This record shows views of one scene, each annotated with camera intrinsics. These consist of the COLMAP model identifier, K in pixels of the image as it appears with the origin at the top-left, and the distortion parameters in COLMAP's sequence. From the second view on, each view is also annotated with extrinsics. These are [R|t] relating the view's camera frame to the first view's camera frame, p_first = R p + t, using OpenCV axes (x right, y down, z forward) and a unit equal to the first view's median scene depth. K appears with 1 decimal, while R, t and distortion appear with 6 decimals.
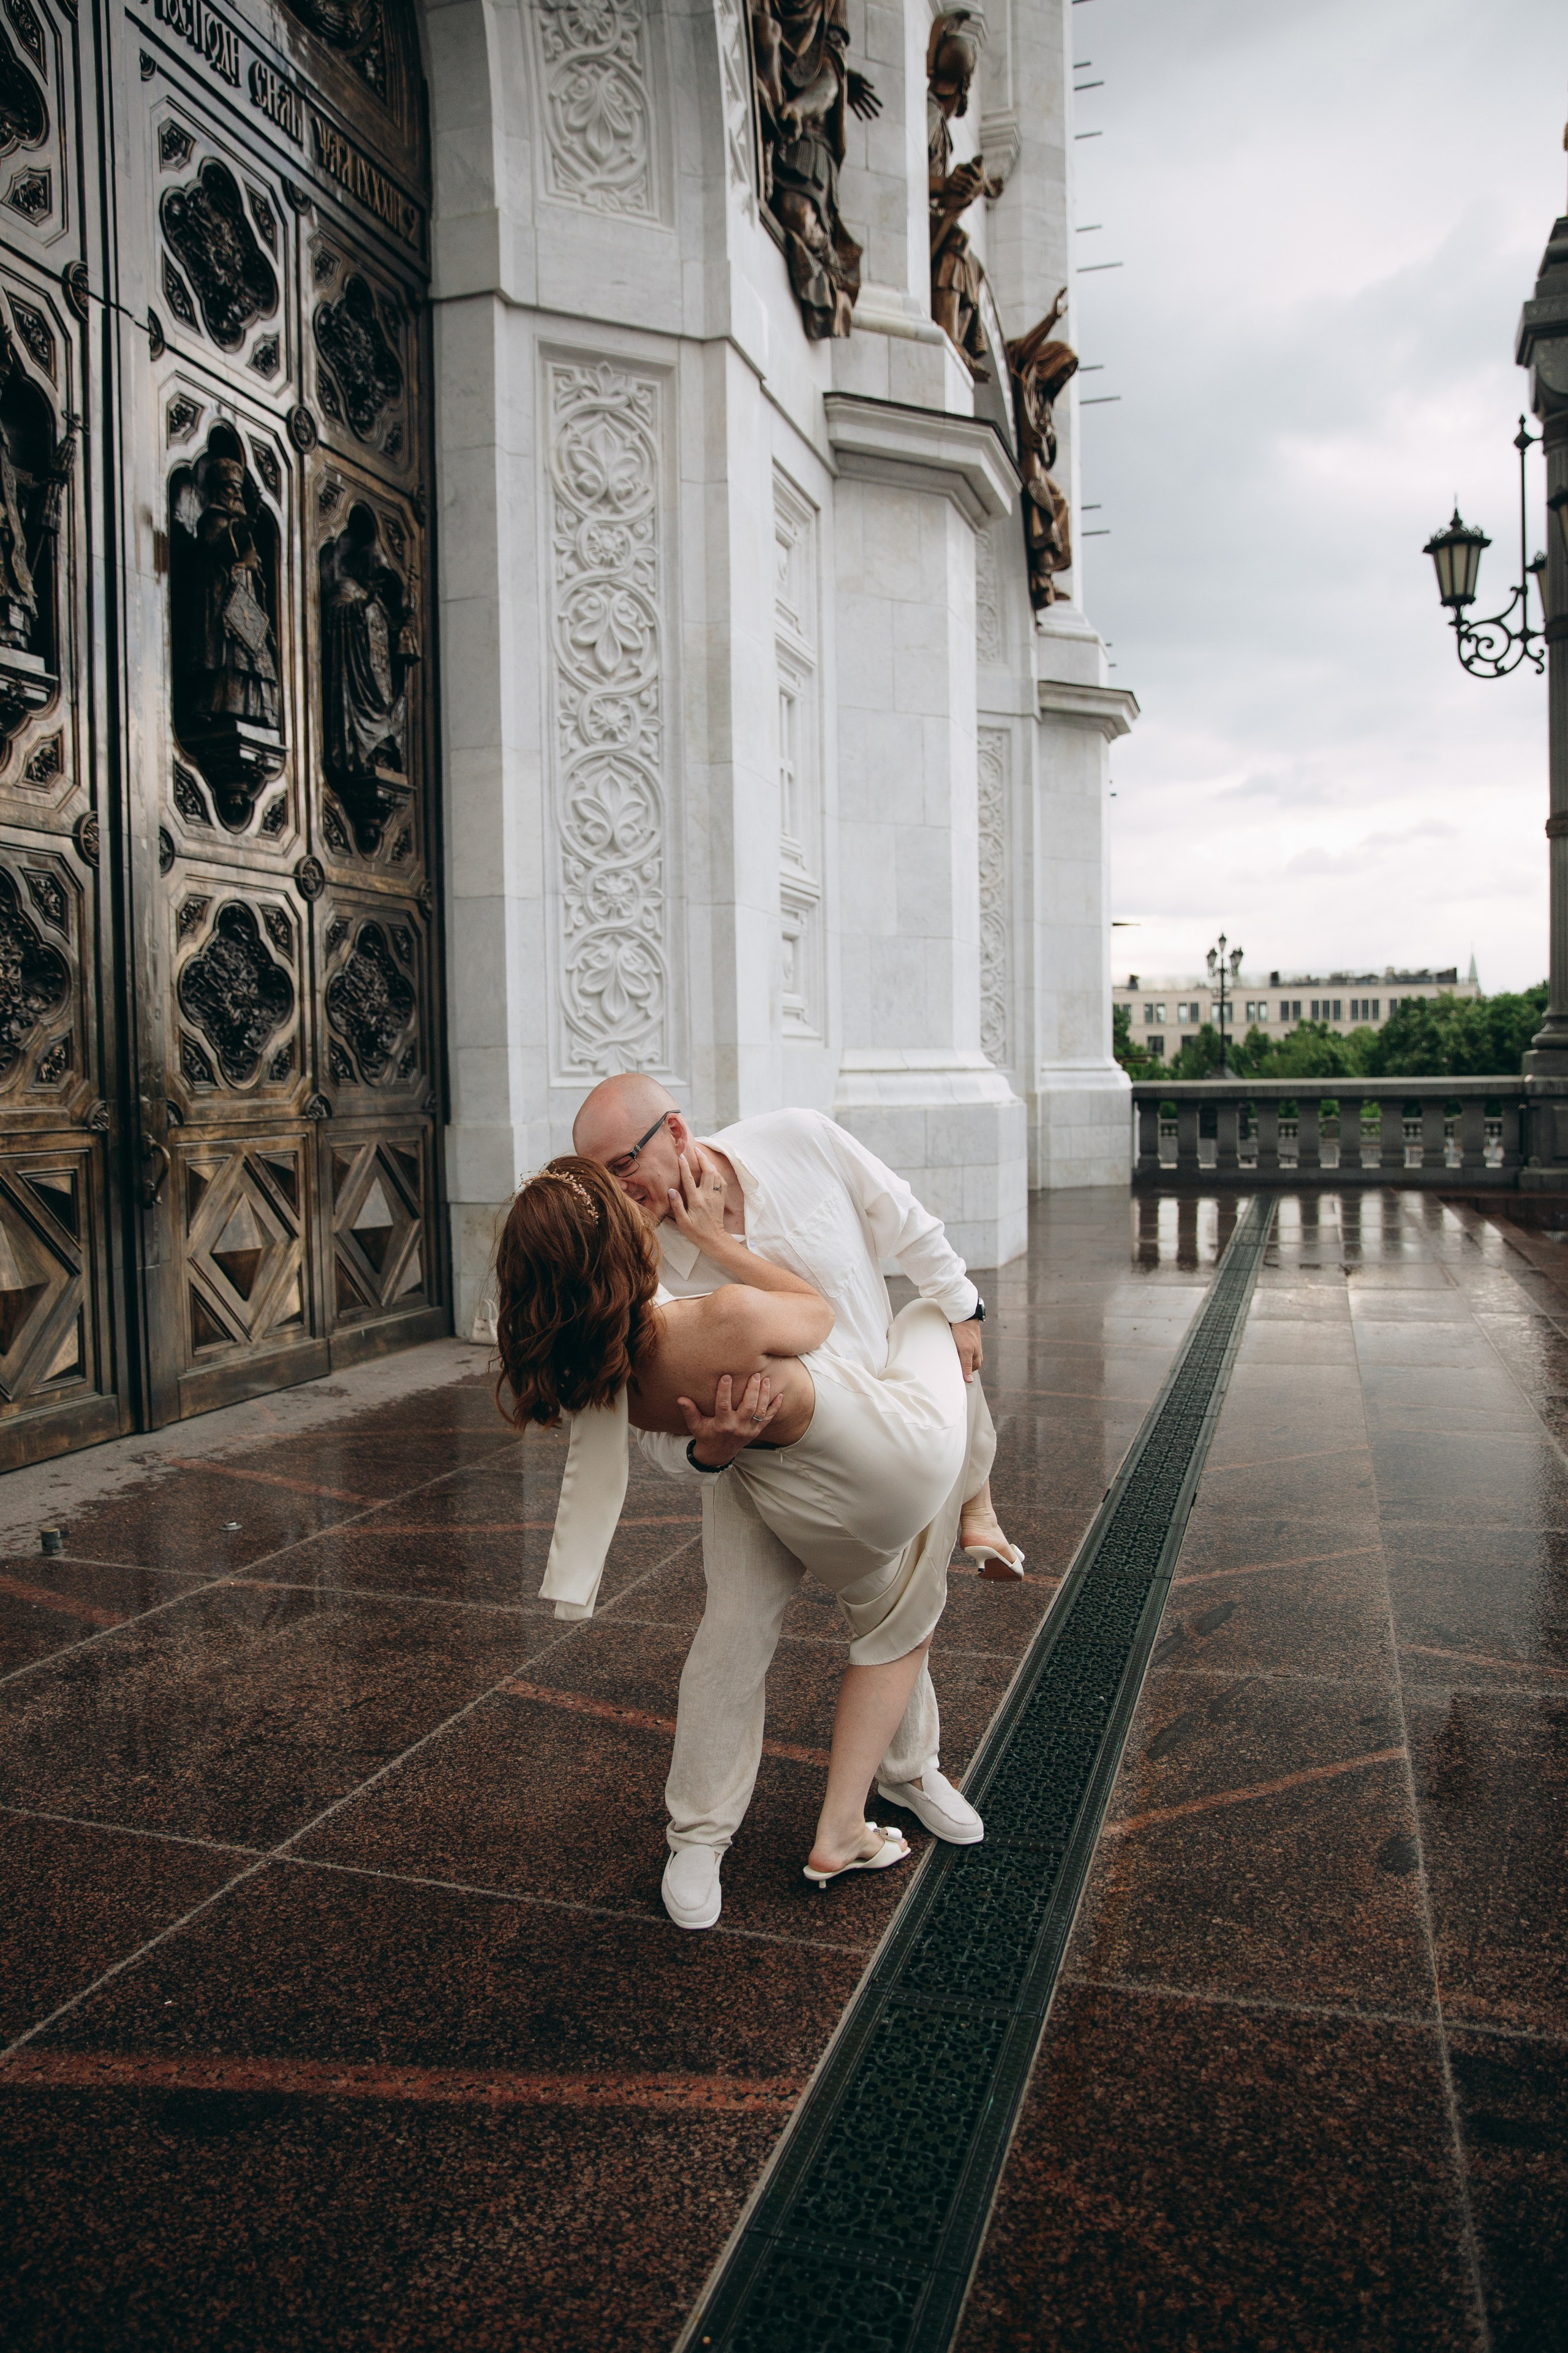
lens RADIAL K [[1677.0, 0, 784.0], [0, 1677.0, 1176.5], [0, 0, 1]] dist [-0.106000, 0.085406]
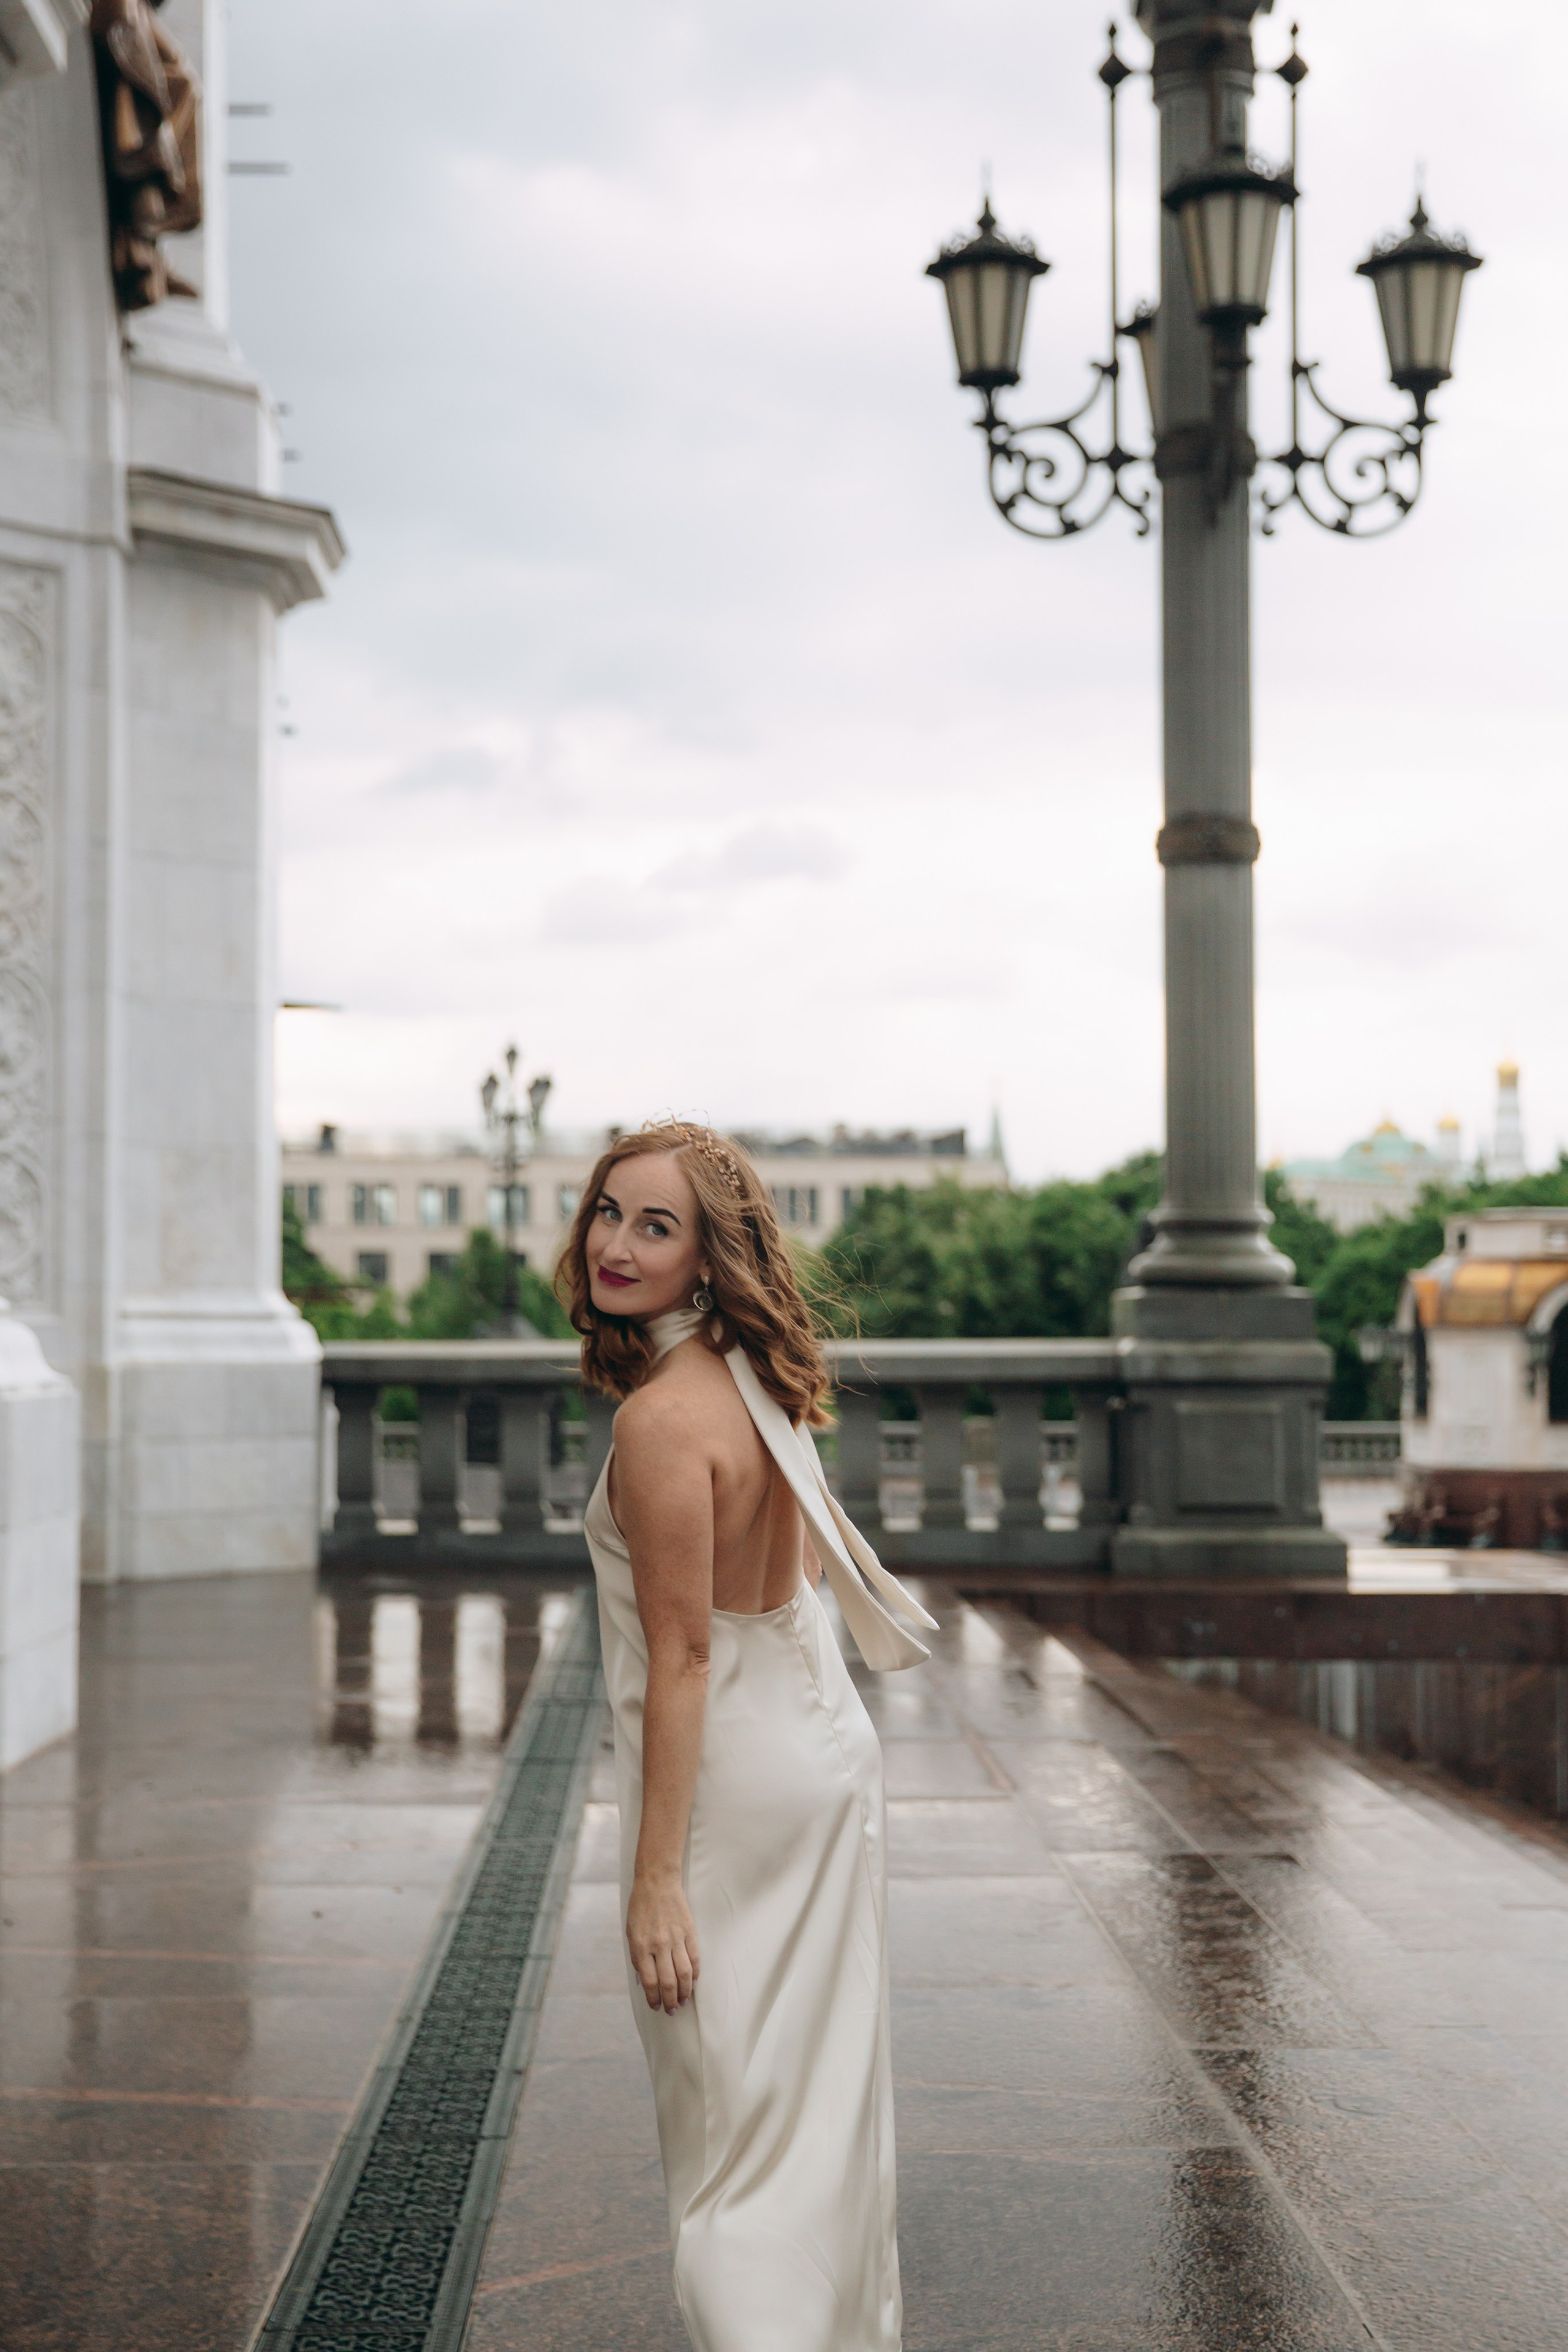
lens RADIAL K [[3530.3, 0, 784.0], [0, 3530.3, 1176.0], [0, 0, 1]] dist [0.090112, 0.089427]
pose [[0.944383, 0.028439, 0.327615, 0.017546], [0.005890, 0.994631, -0.103319, -0.002969], [-0.328794, 0.099503, 0.939145, 0.076582]]
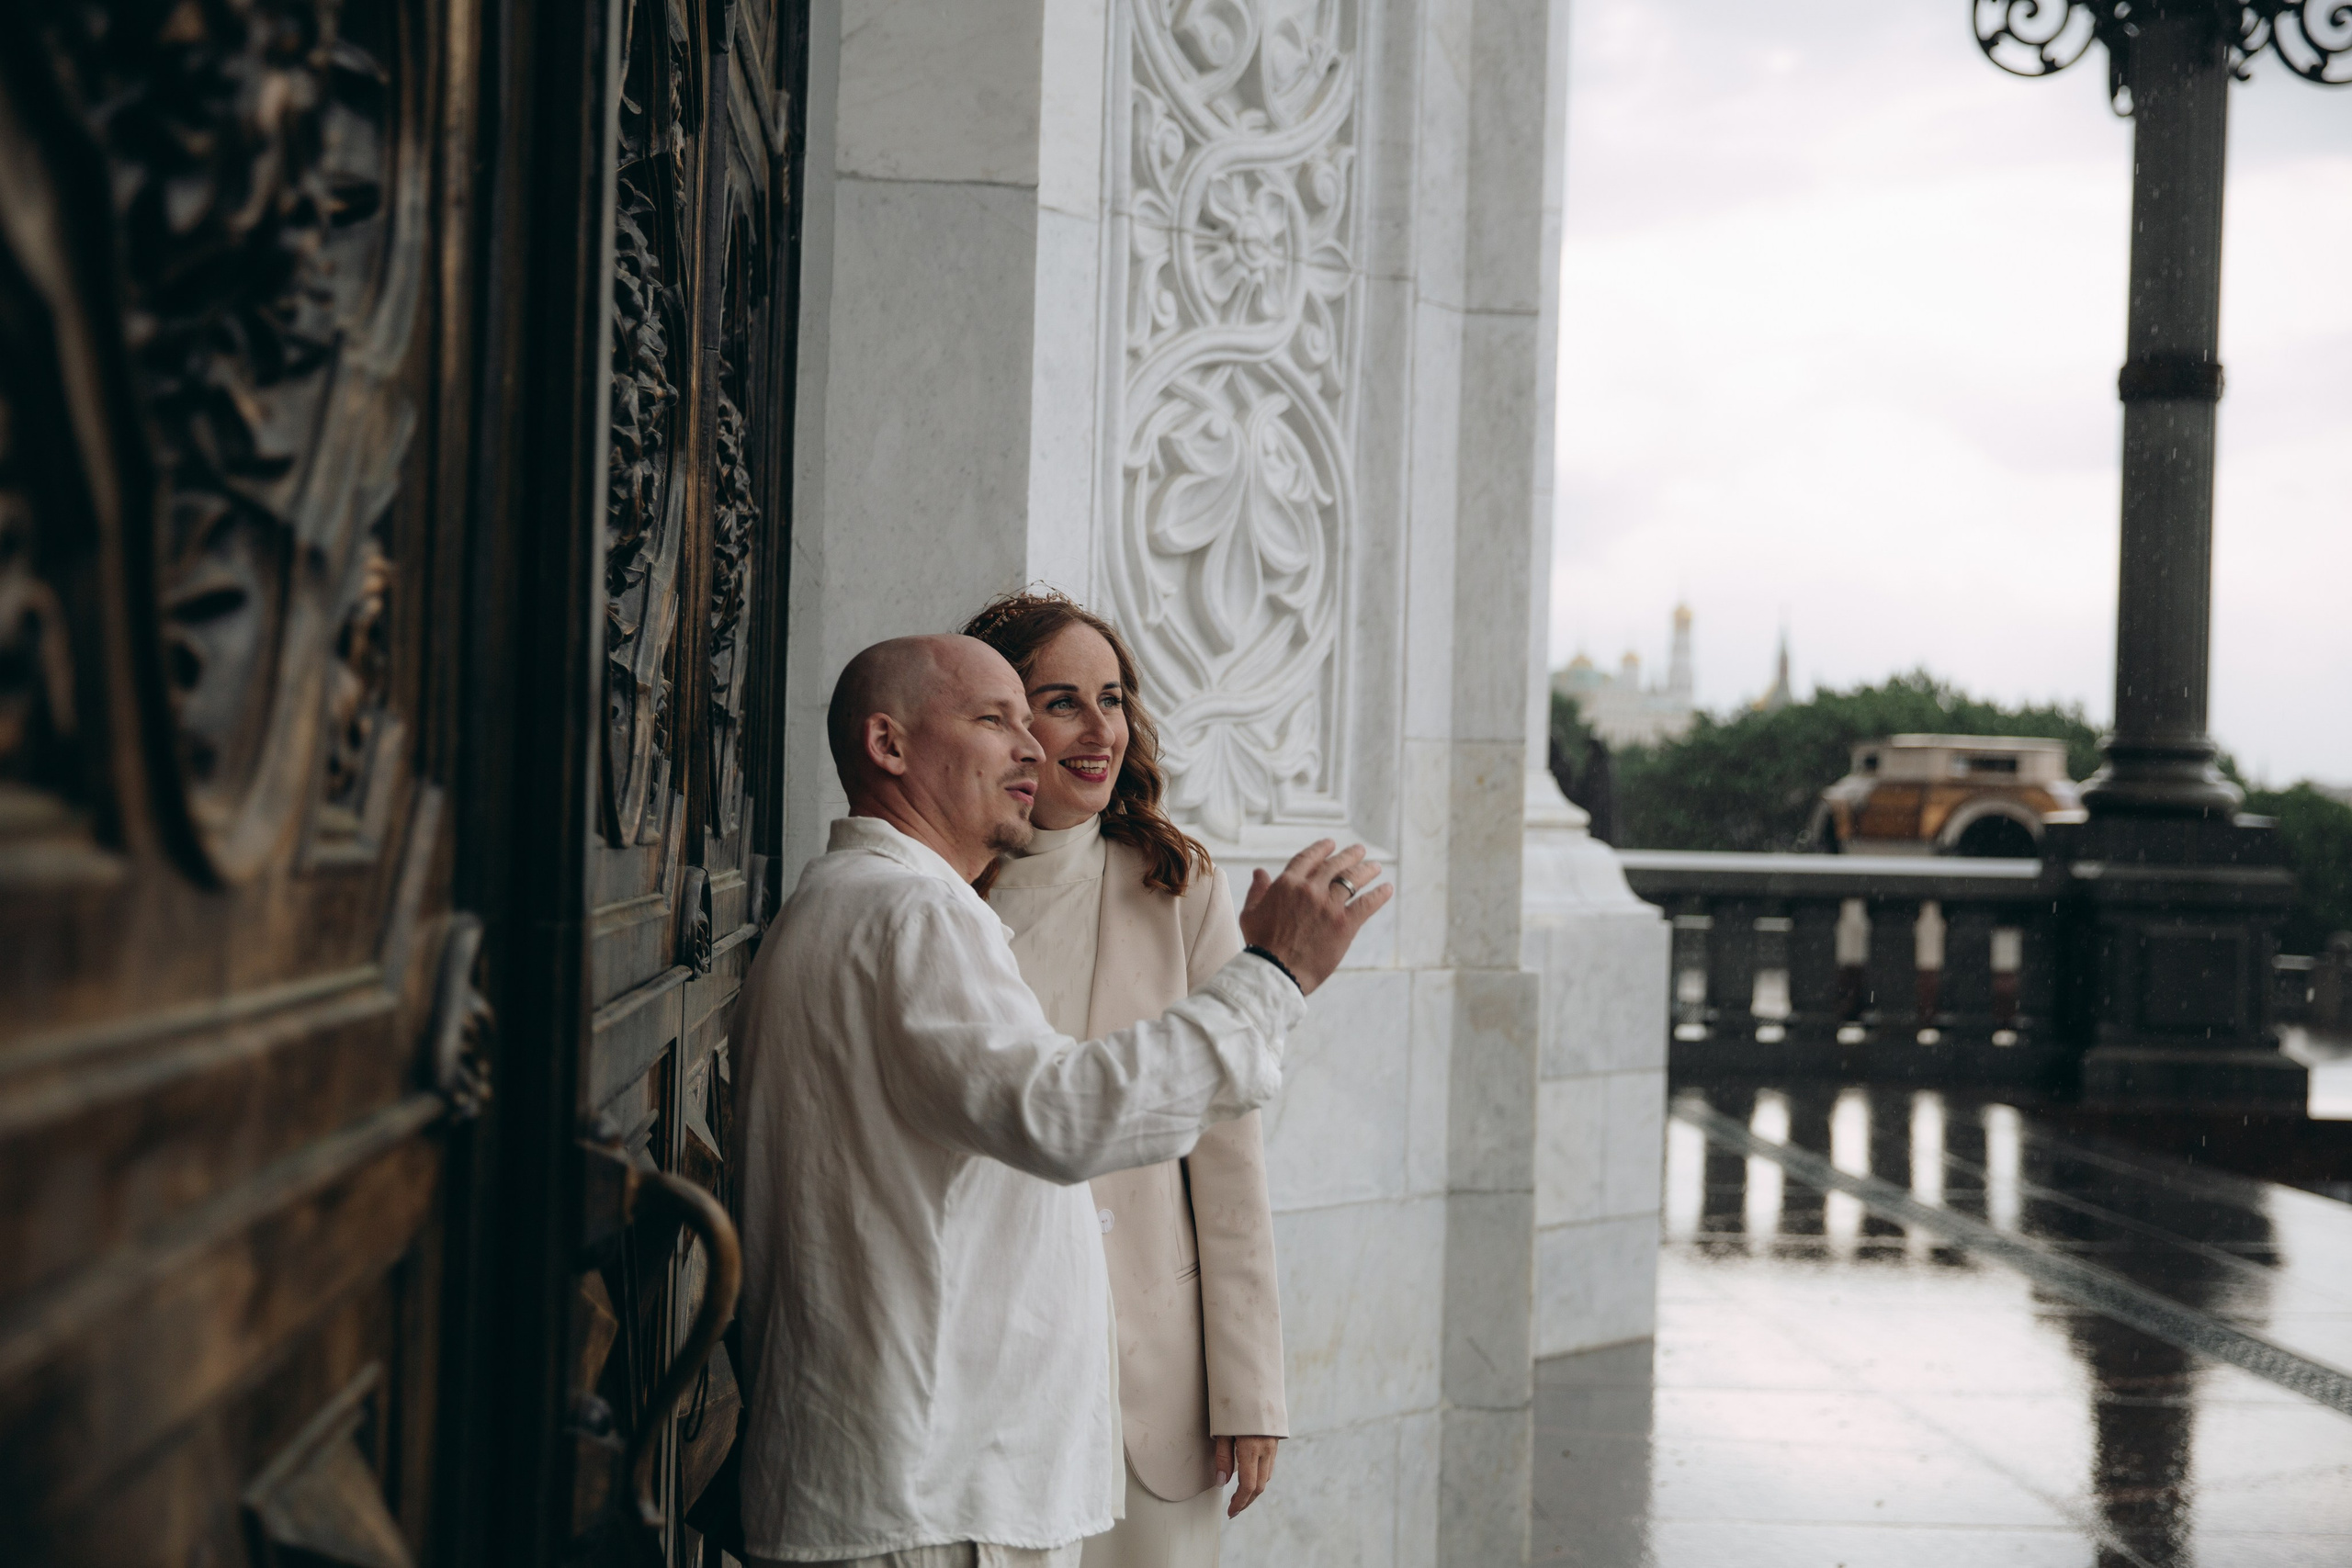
lens RADIAL K [[3022.1, 0, 1176.0], [0, 3022.1, 784.0], [0, 0, 1]] dist [0.084116, -0.021913]
pose [[0.930229, 0.043919, 0.364341, -0.314632], [-0.018971, 0.997240, -0.071775, -0.027001], [-0.366488, 0.059856, 0.928496, 0.483836]]
